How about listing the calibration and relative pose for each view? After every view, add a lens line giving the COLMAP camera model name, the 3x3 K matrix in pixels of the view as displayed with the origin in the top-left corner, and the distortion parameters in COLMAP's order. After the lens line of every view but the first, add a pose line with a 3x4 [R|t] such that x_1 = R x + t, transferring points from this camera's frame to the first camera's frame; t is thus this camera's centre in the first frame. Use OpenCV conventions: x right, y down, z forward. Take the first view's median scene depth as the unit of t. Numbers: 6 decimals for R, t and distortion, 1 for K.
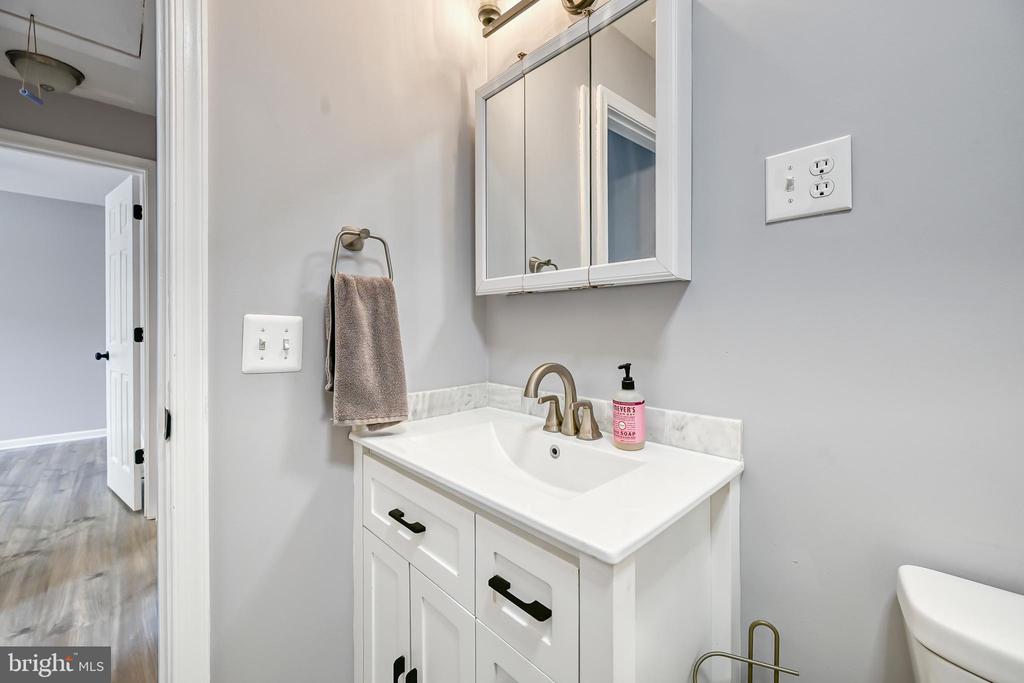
lens RADIAL K [[411.5, 0, 529.0], [0, 411.5, 321.2], [0, 0, 1]] dist [0.001241, 0.000222]
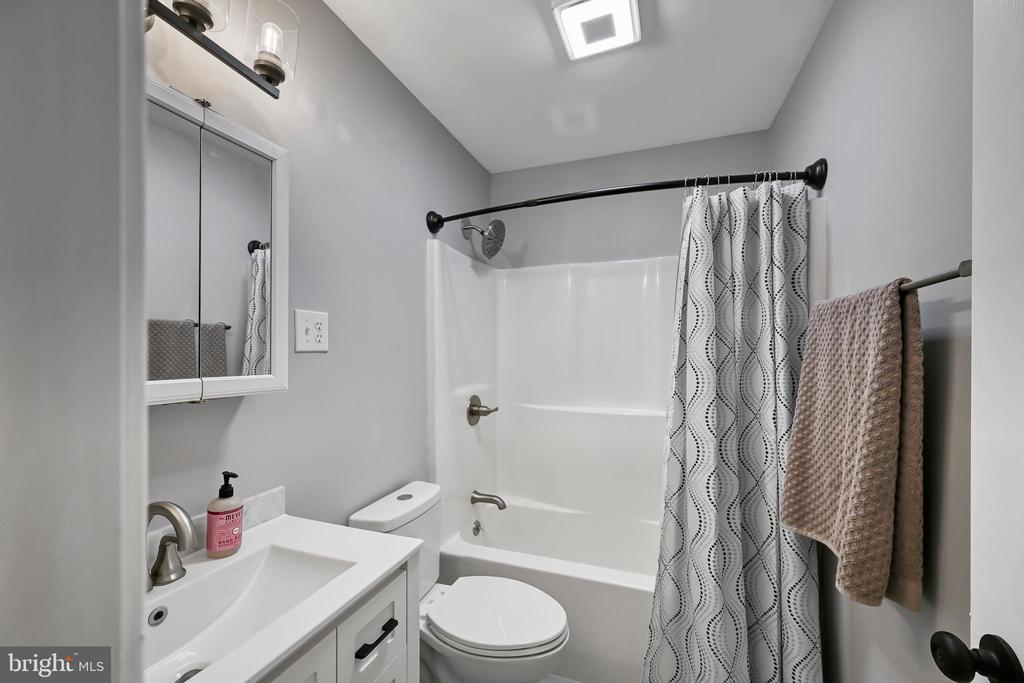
lens RADIAL K [[411.5, 0, 512.3], [0, 411.5, 345.9], [0, 0, 1]] dist [0.001241, 0.000222]
pose [[-0.418441, 0.005875, 0.908225, -1.232997], [-0.000825, 0.999976, -0.006848, -0.261533], [-0.908244, -0.003615, -0.418426, 0.941596]]
